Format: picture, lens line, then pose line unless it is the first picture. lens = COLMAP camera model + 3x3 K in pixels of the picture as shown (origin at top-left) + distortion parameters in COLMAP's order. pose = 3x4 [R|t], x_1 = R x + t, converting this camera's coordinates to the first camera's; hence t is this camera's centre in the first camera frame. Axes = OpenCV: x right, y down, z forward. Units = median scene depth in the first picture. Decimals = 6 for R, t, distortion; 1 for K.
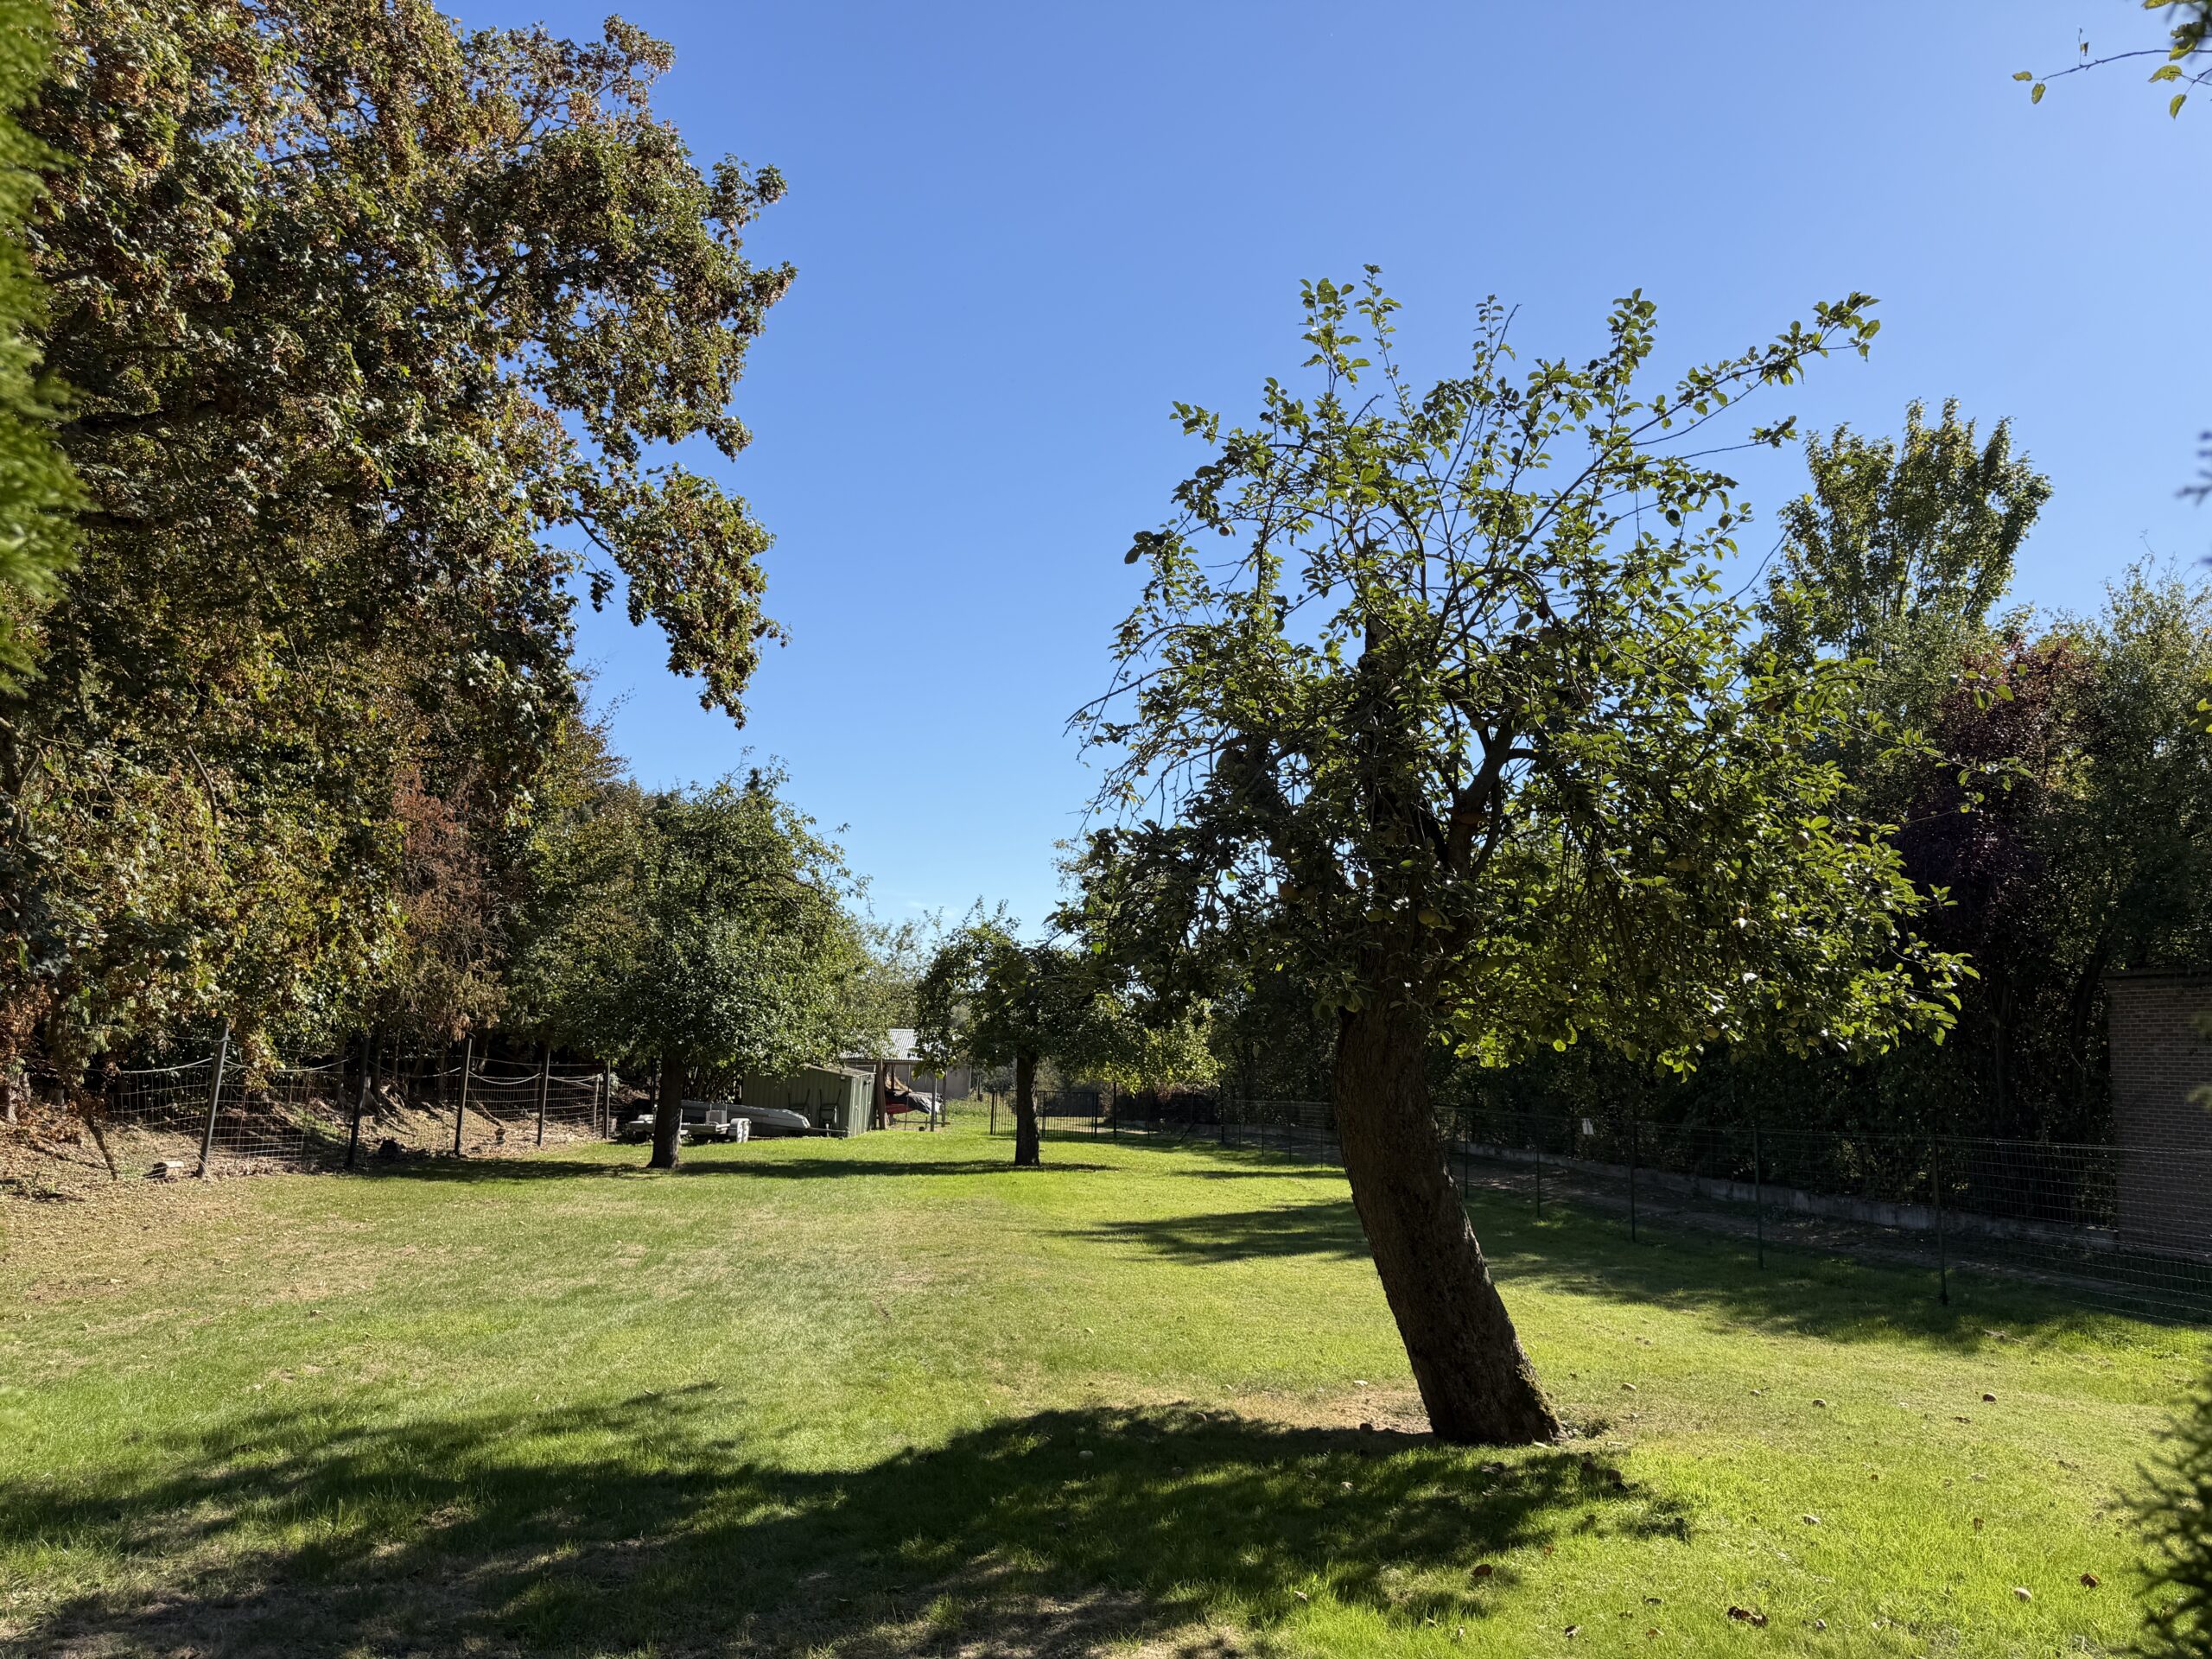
lens RADIAL K [[1578.0, 0, 1109.7], [0, 1578.0, 833.8], [0, 0, 1]] dist [0.104051, -0.098890]
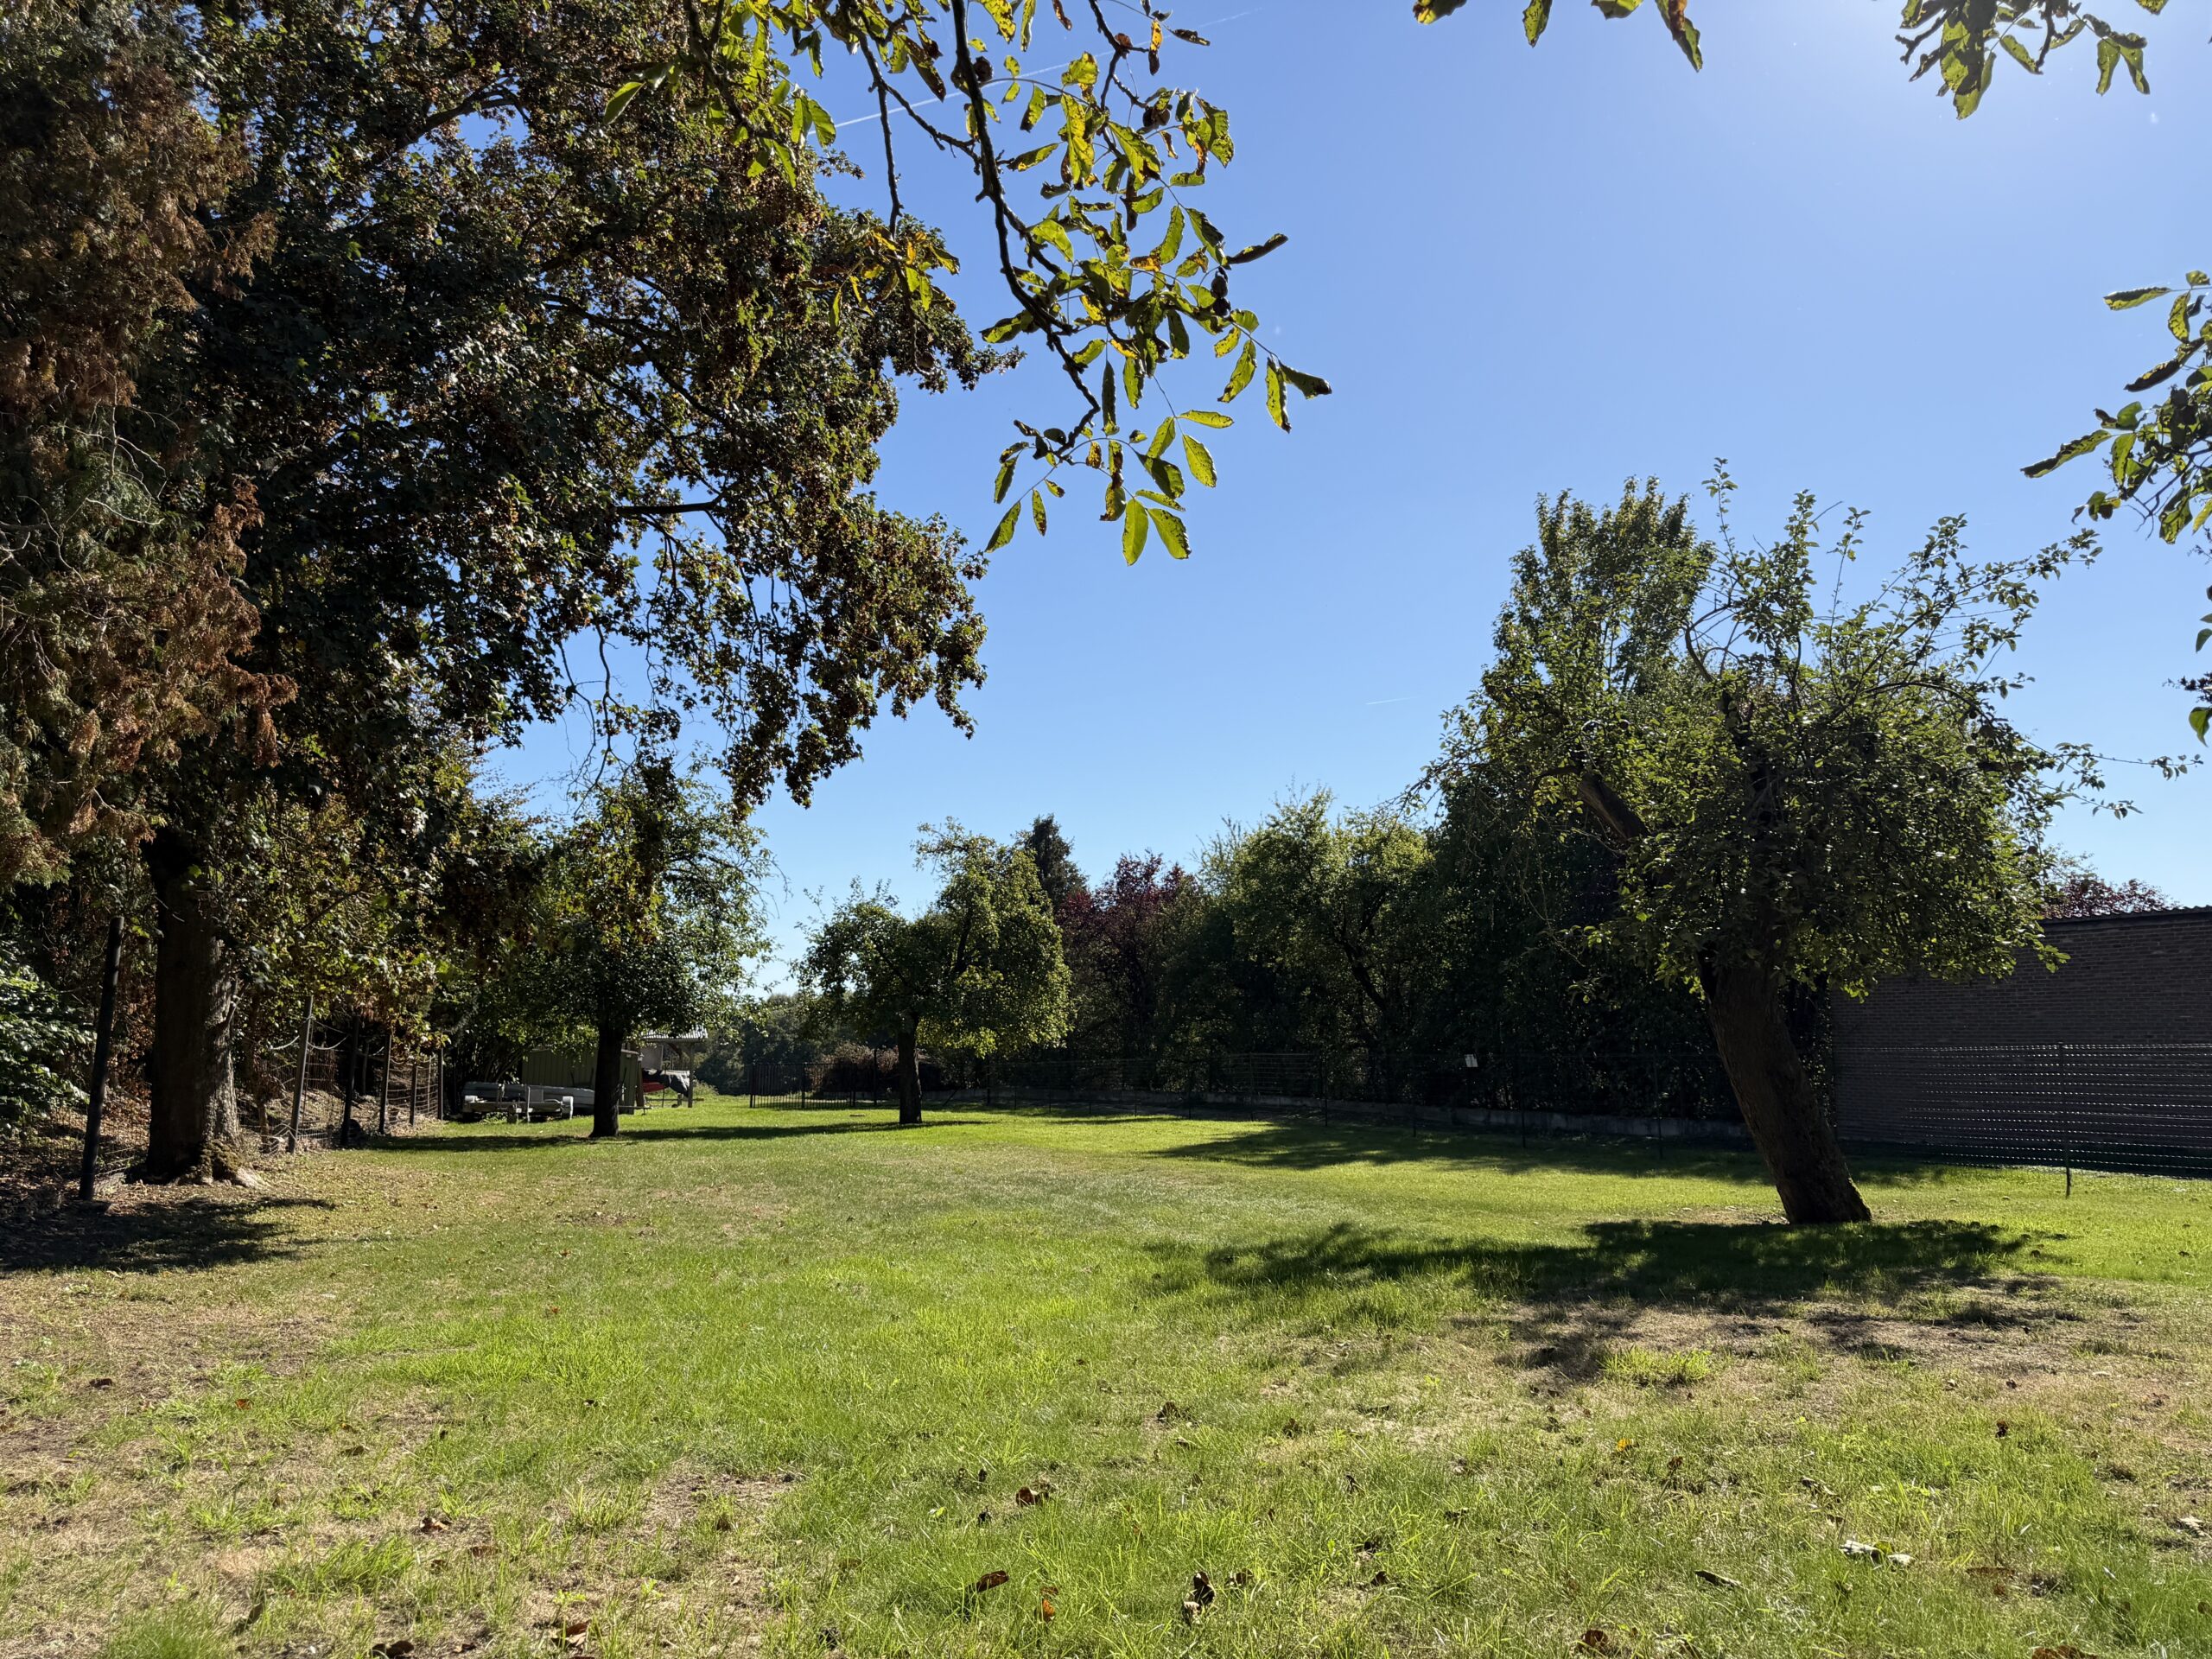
lens RADIAL K [[1578.0, 0, 1109.7], [0, 1578.0, 833.8], [0, 0, 1]] dist [0.104051, -0.098890]
pose [[0.961478, 0.005570, 0.274825, -0.223646], [-0.009803, 0.999854, 0.014030, -0.006079], [-0.274706, -0.016183, 0.961392, -0.081659]]
